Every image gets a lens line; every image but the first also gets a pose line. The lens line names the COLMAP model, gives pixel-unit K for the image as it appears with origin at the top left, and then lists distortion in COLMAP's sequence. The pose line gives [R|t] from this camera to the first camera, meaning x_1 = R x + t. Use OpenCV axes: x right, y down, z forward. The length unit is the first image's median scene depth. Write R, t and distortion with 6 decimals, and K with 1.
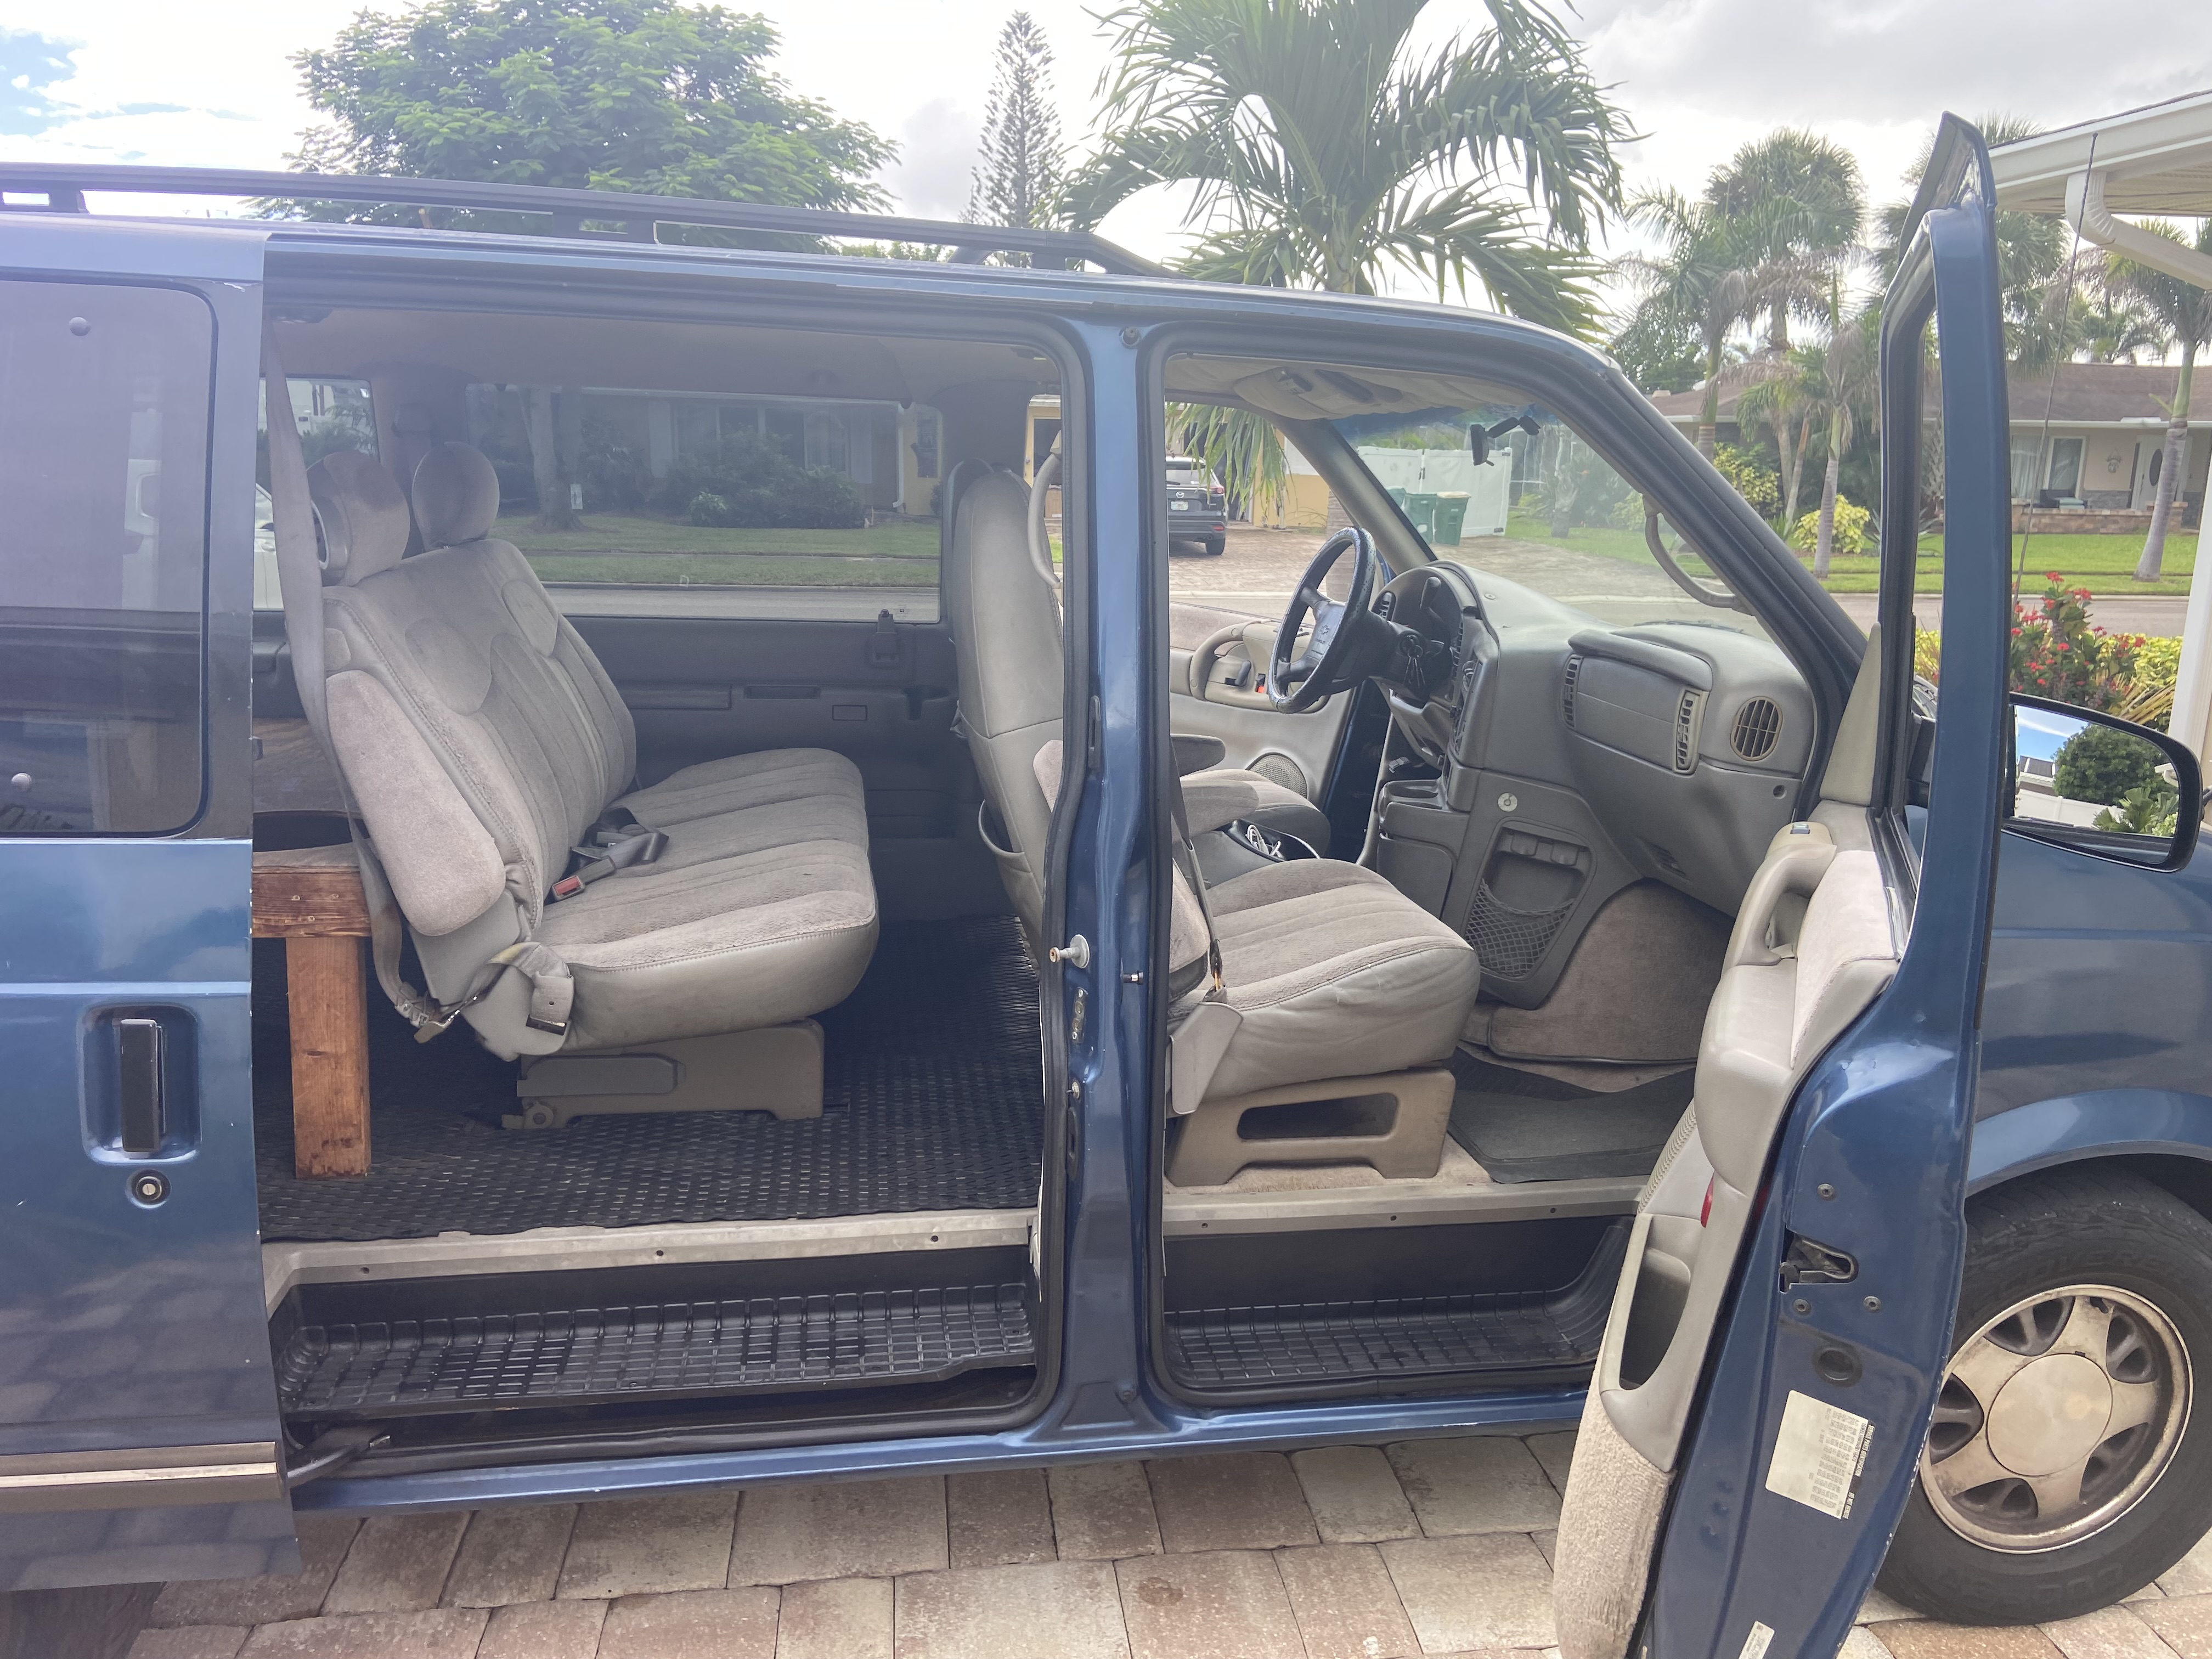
lens RADIAL K [[1637.9, 0, 1109.9], [0, 1637.9, 820.2], [0, 0, 1]] dist [0.110804, -0.136889]
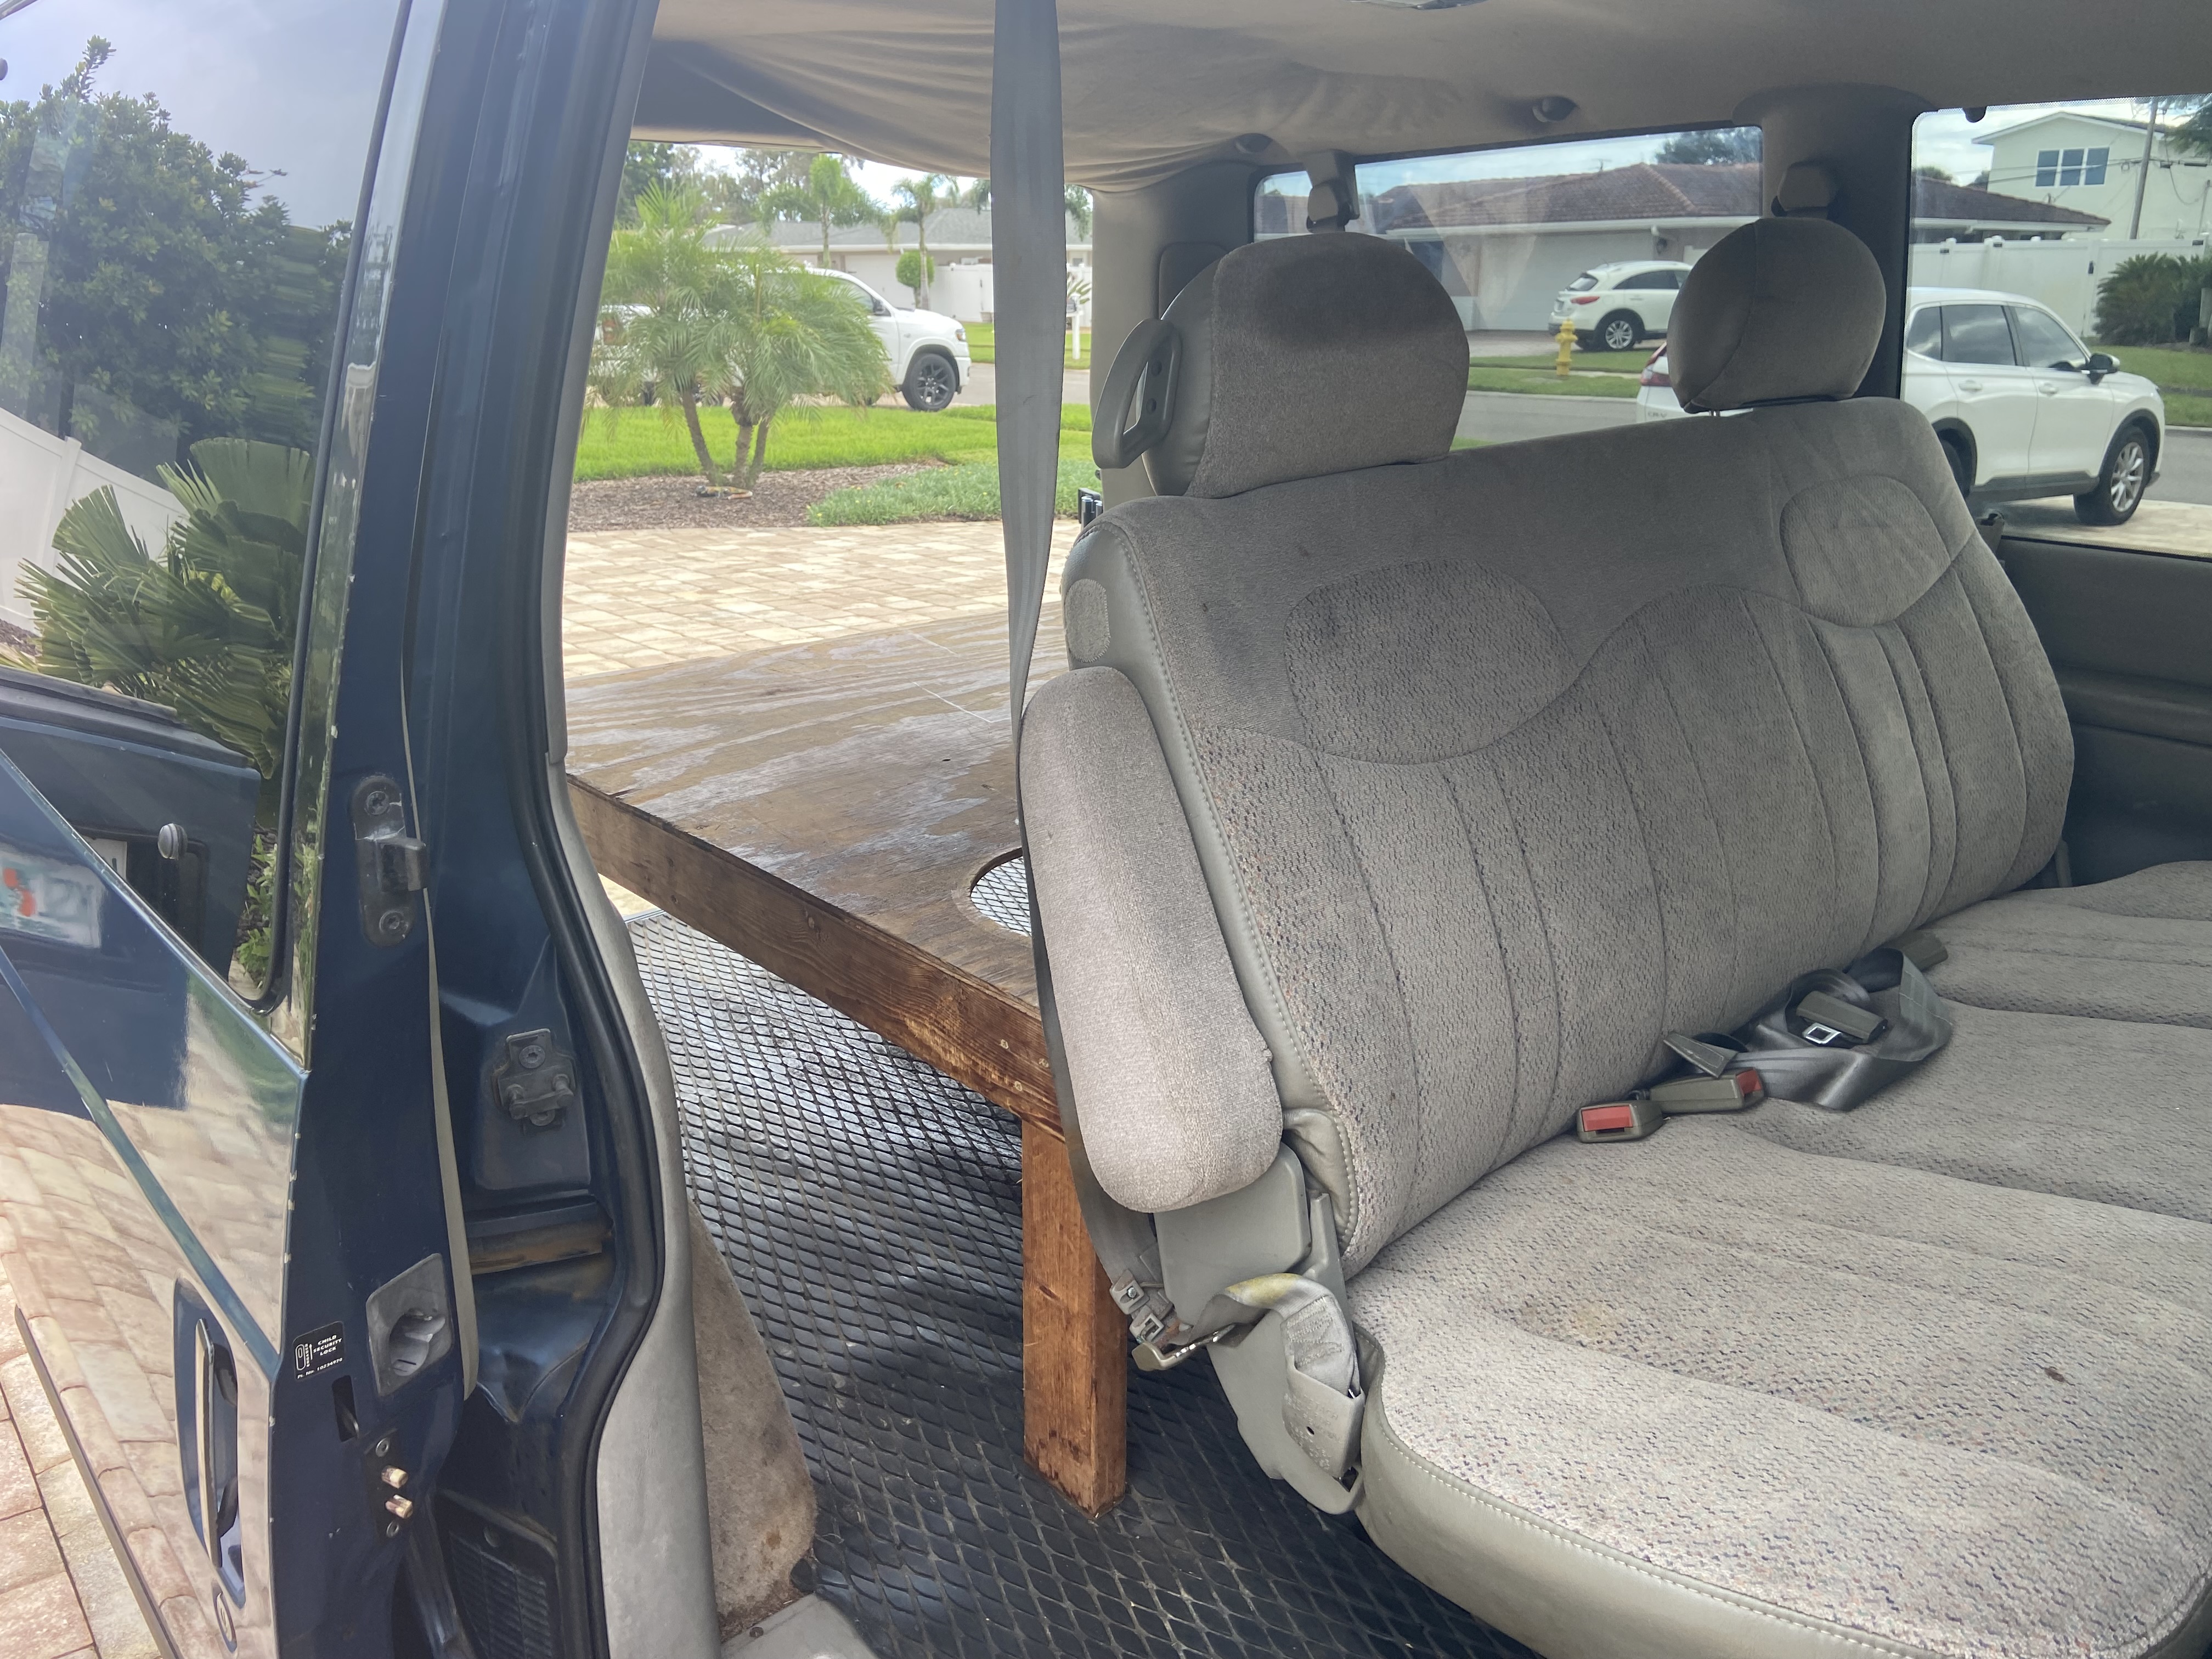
lens RADIAL K [[1637.9, 0, 1109.9], [0, 1637.9, 820.2], [0, 0, 1]] dist [0.110804, -0.136889]
pose [[0.513302, 0.236378, -0.825013, -0.025988], [-0.141683, 0.971470, 0.190188, -0.132391], [0.846432, 0.019266, 0.532148, 0.699948]]
